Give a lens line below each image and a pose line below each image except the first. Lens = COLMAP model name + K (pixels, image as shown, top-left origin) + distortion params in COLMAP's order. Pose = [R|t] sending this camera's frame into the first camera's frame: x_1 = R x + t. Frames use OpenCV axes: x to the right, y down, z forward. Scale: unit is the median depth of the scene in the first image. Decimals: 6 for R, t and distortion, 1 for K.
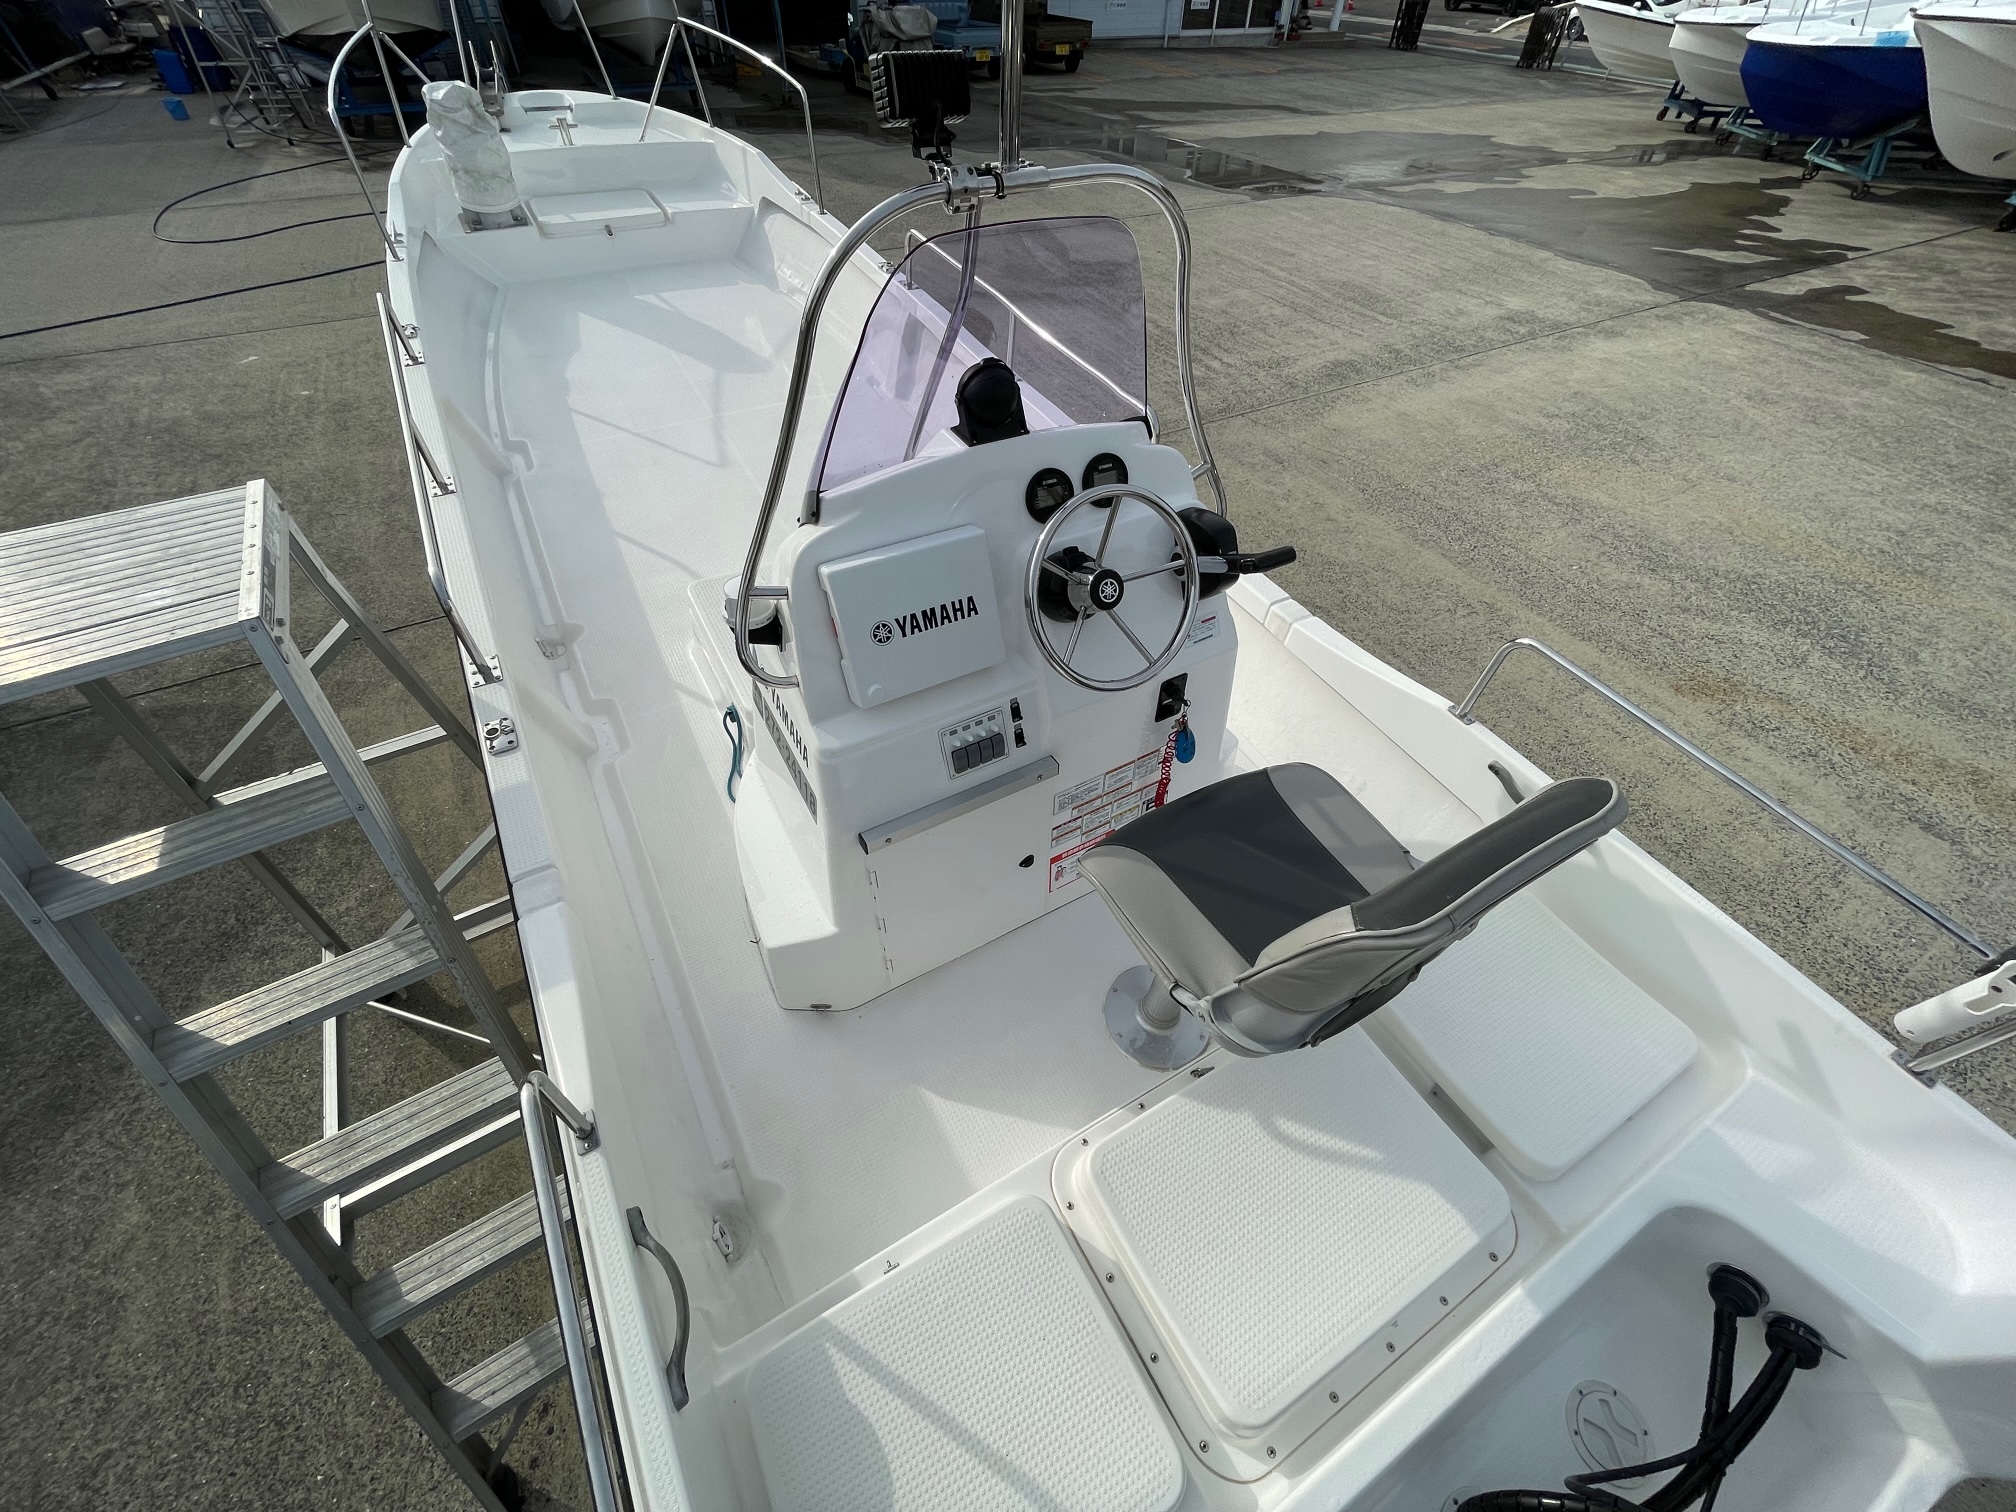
lens RADIAL K [[815.3, 0, 1008.8], [0, 815.3, 750.4], [0, 0, 1]] dist [-0.004085, 0.000420]
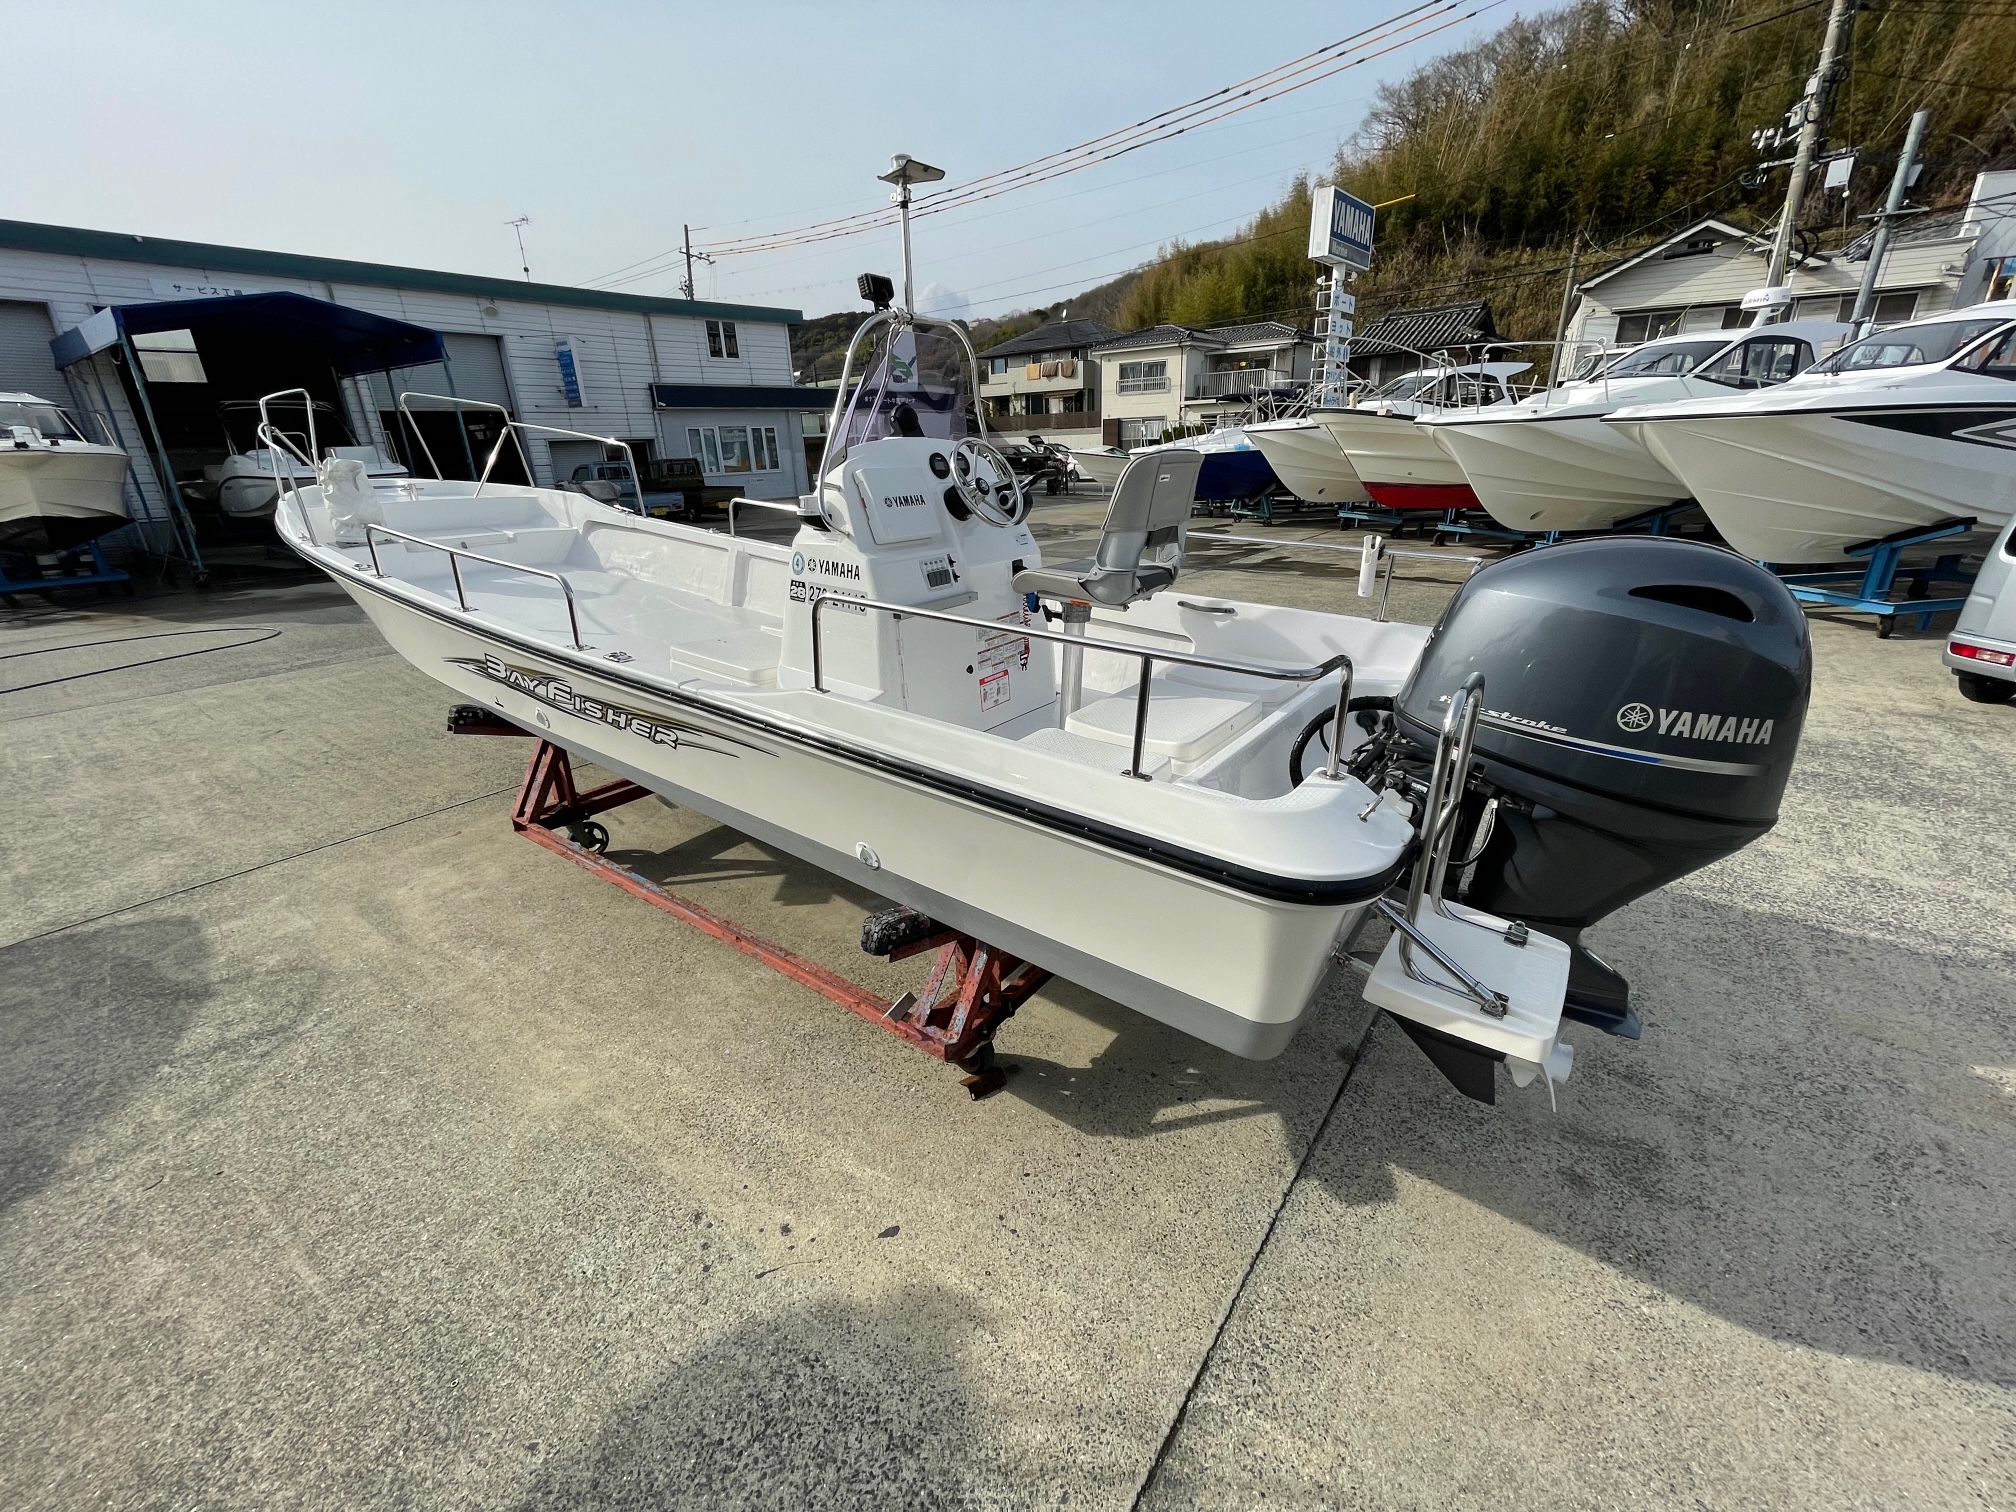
lens RADIAL K [[816.8, 0, 1009.5], [0, 816.8, 749.6], [0, 0, 1]] dist [-0.003304, 0.000099]
pose [[0.915904, -0.181138, 0.358202, -0.197694], [0.316706, 0.874378, -0.367642, 0.340366], [-0.246610, 0.450170, 0.858214, -0.149223]]
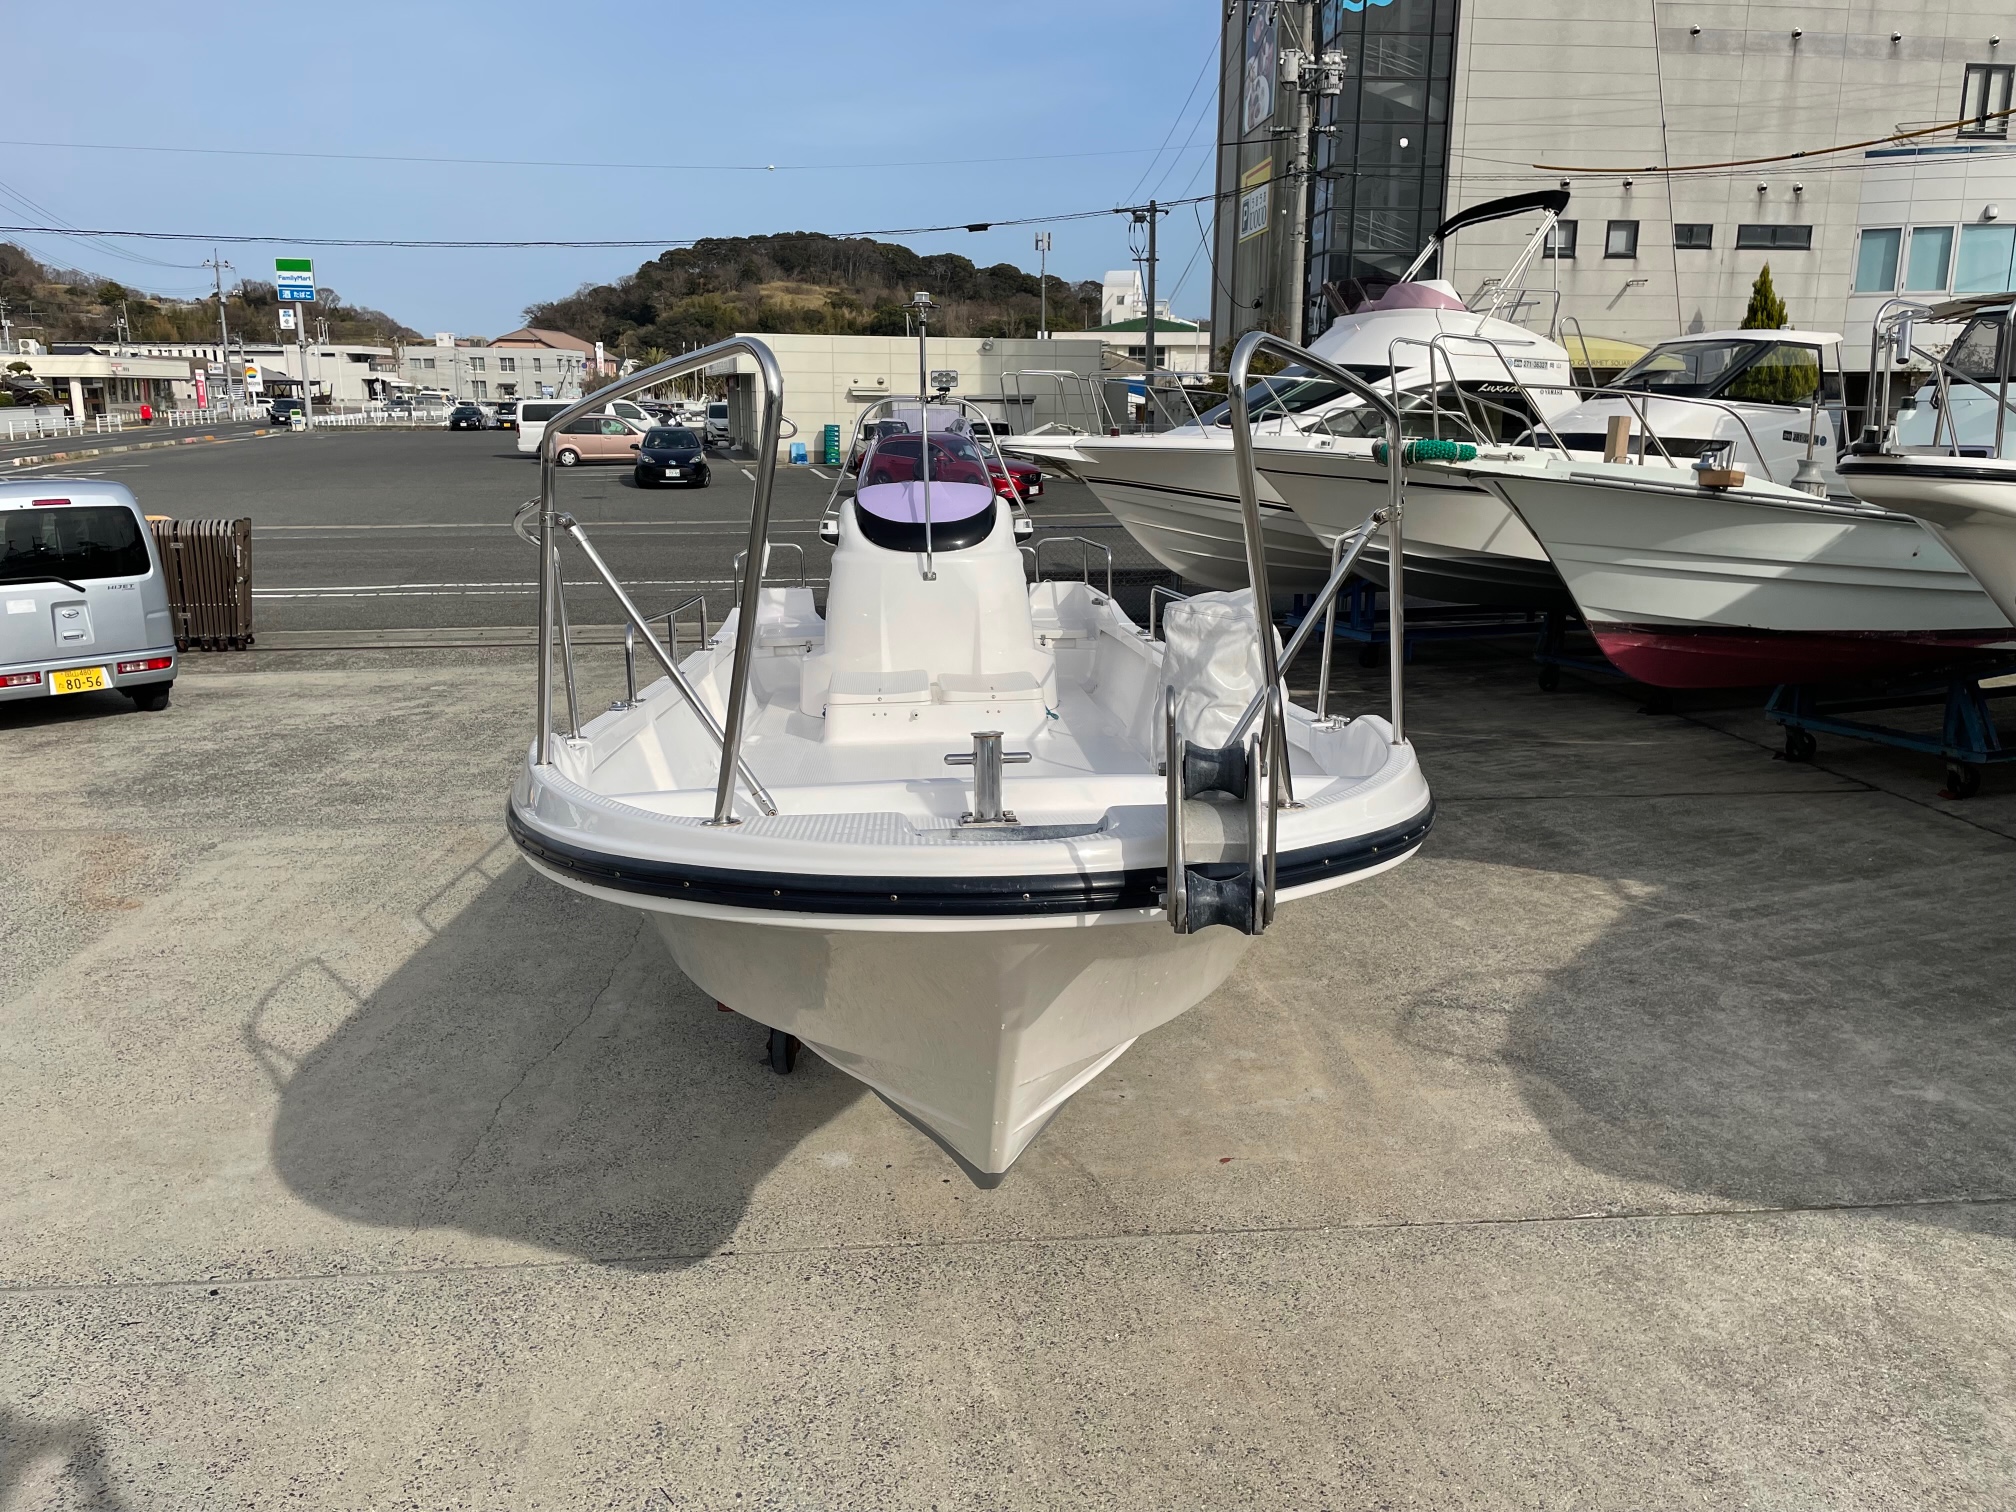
lens RADIAL K [[1515.4, 0, 1021.8], [0, 1515.4, 747.0], [0, 0, 1]] dist [0.089609, -0.117454]
pose [[-0.904434, -0.113704, 0.411181, -0.728318], [0.292769, 0.535612, 0.792089, -1.118087], [-0.310298, 0.836774, -0.451137, 1.142459]]
